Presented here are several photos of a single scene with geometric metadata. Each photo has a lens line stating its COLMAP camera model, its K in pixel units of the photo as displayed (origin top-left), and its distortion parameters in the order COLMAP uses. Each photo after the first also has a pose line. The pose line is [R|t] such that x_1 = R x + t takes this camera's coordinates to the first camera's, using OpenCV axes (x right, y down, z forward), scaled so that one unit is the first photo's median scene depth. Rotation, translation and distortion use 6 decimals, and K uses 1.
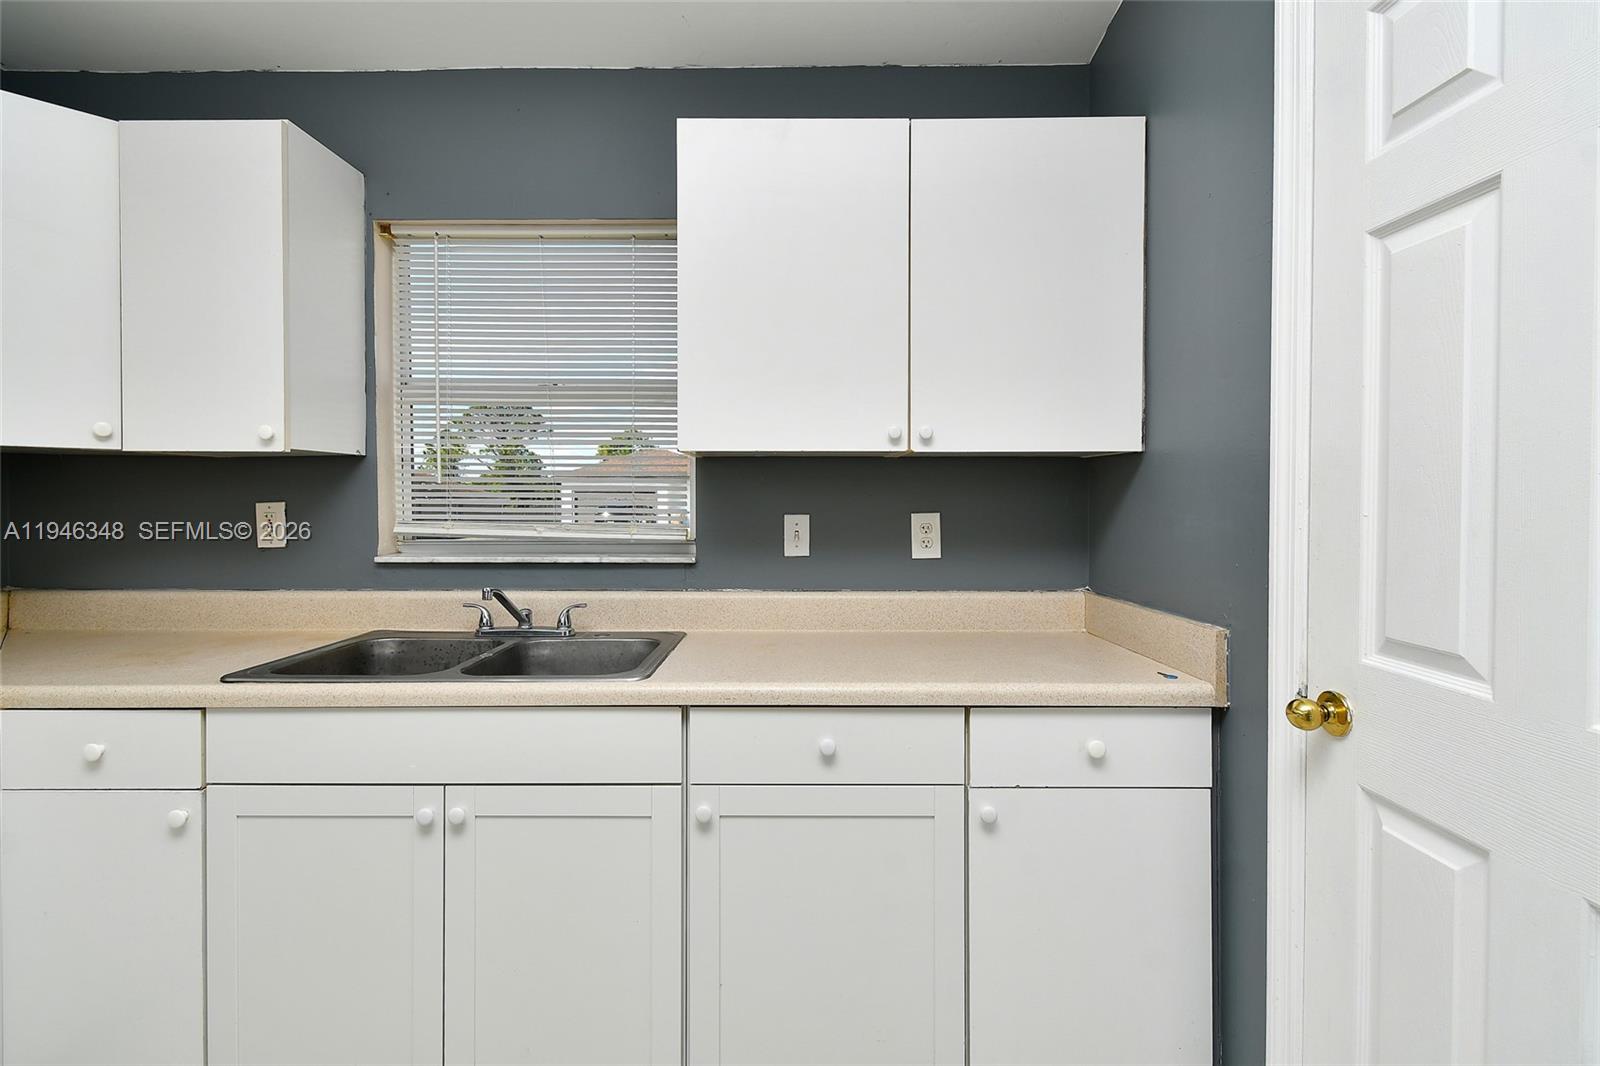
lens RADIAL K [[725.7, 0, 785.4], [0, 725.7, 505.6], [0, 0, 1]] dist [0.000623, 0.000087]
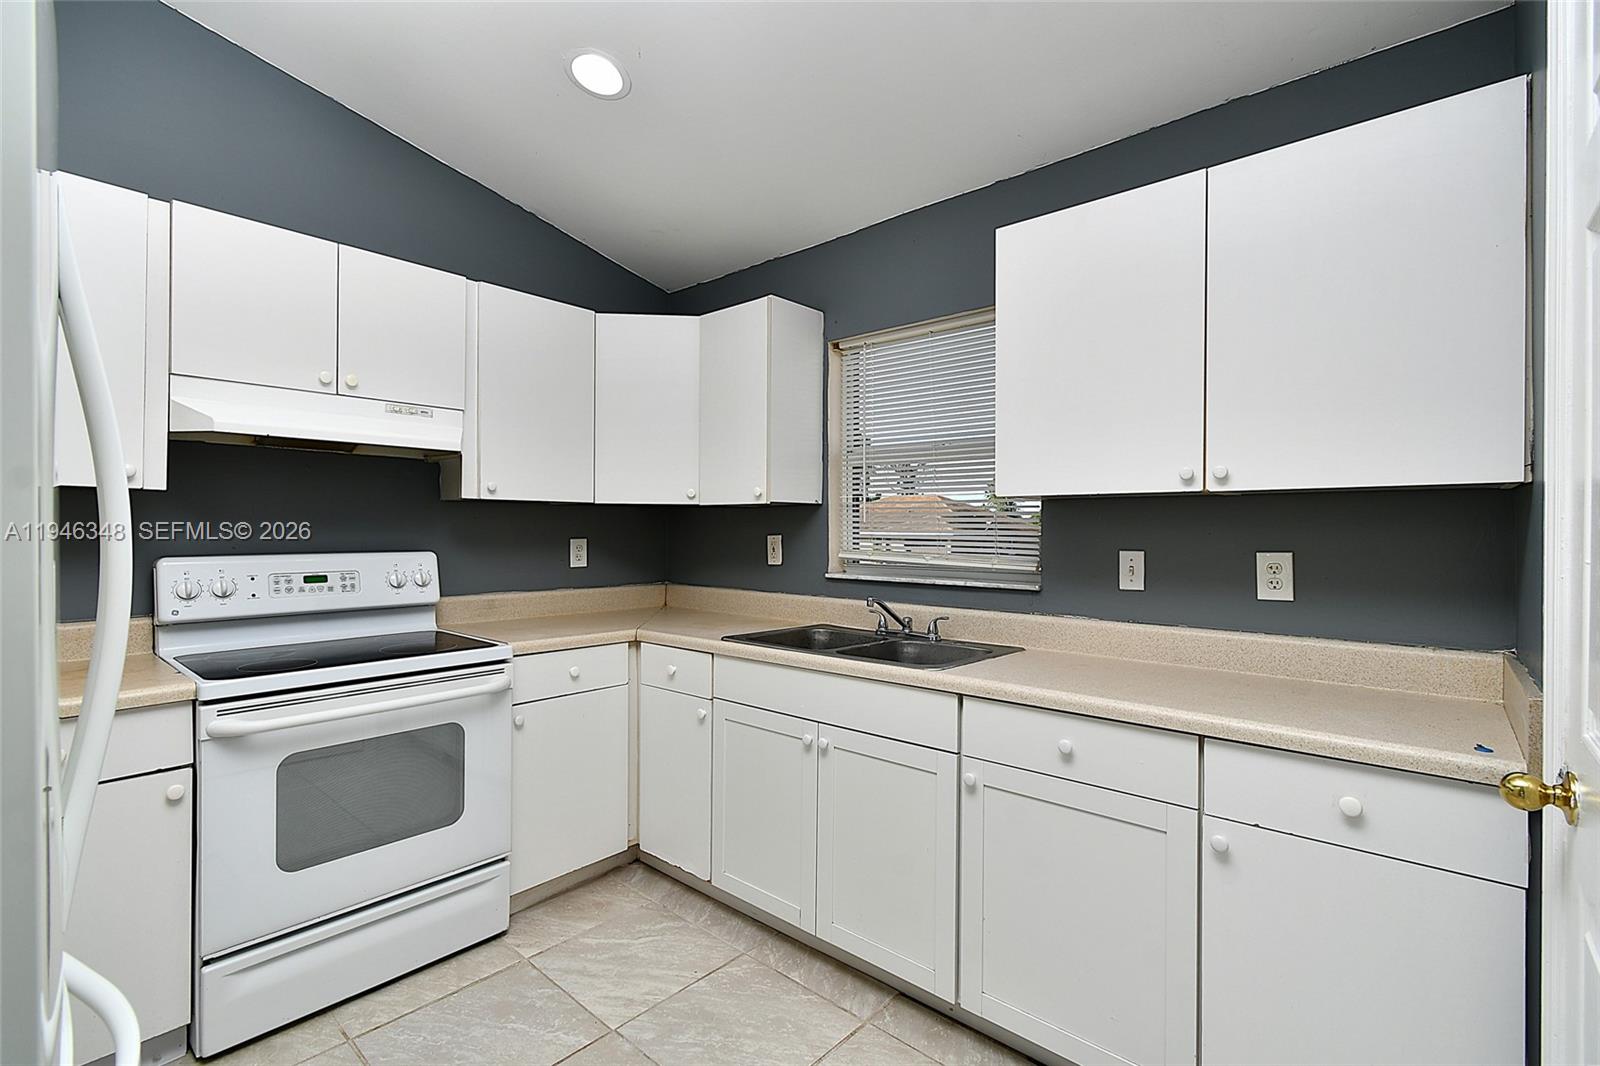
lens RADIAL K [[716.9, 0, 807.4], [0, 716.9, 531.8], [0, 0, 1]] dist [0.000042, -0.000004]
pose [[0.758115, 0.005131, -0.652101, 0.357871], [-0.012952, 0.999890, -0.007190, -0.002111], [0.651992, 0.013897, 0.758098, -0.116881]]
